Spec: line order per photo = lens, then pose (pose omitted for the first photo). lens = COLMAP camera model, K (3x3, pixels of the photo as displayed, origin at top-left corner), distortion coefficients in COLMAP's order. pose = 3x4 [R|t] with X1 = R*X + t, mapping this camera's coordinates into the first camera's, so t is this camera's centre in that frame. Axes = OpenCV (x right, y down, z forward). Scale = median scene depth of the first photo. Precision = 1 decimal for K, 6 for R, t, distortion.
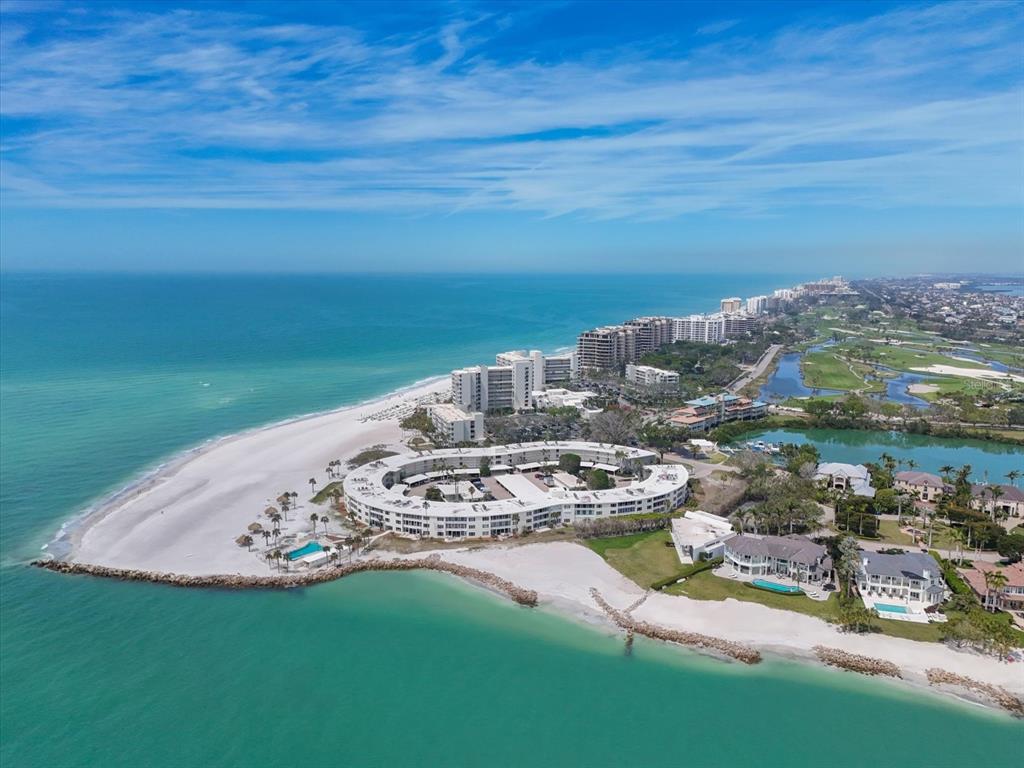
lens RADIAL K [[613.3, 0, 512.0], [0, 613.3, 384.0], [0, 0, 1]] dist [0.000950, -0.000192]
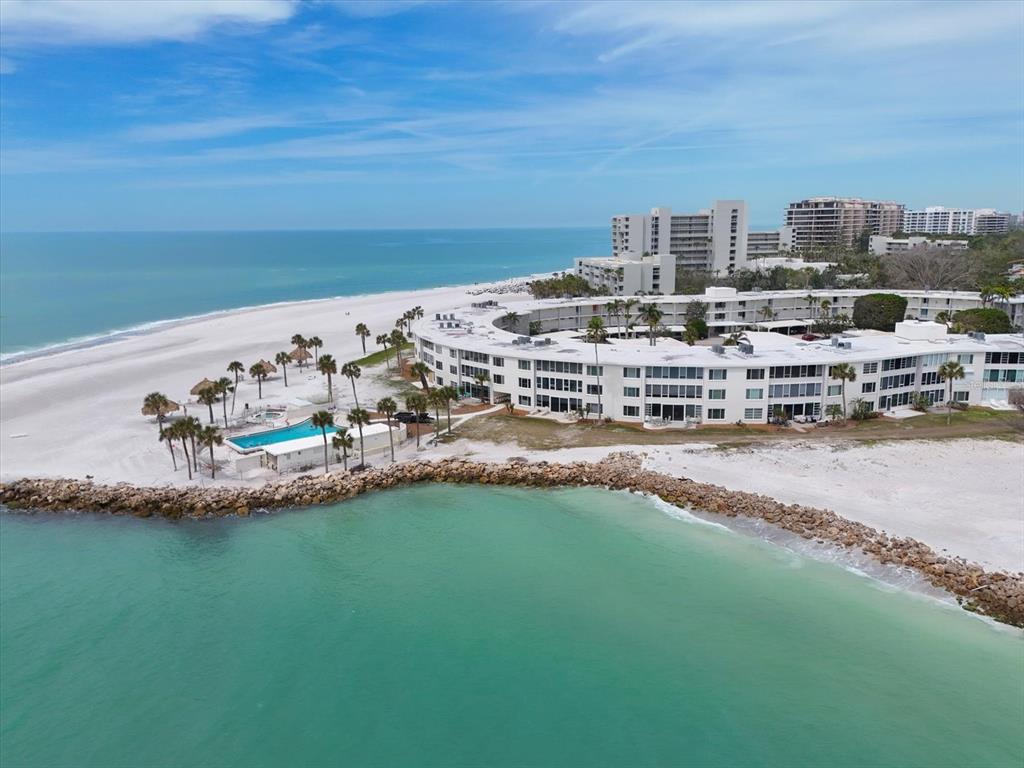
lens RADIAL K [[929.4, 0, 512.0], [0, 929.4, 384.0], [0, 0, 1]] dist [0.000223, -0.008675]
pose [[0.979816, 0.028894, -0.197802, -0.074996], [0.000489, 0.989150, 0.146909, 0.141568], [0.199901, -0.144041, 0.969171, 0.420419]]
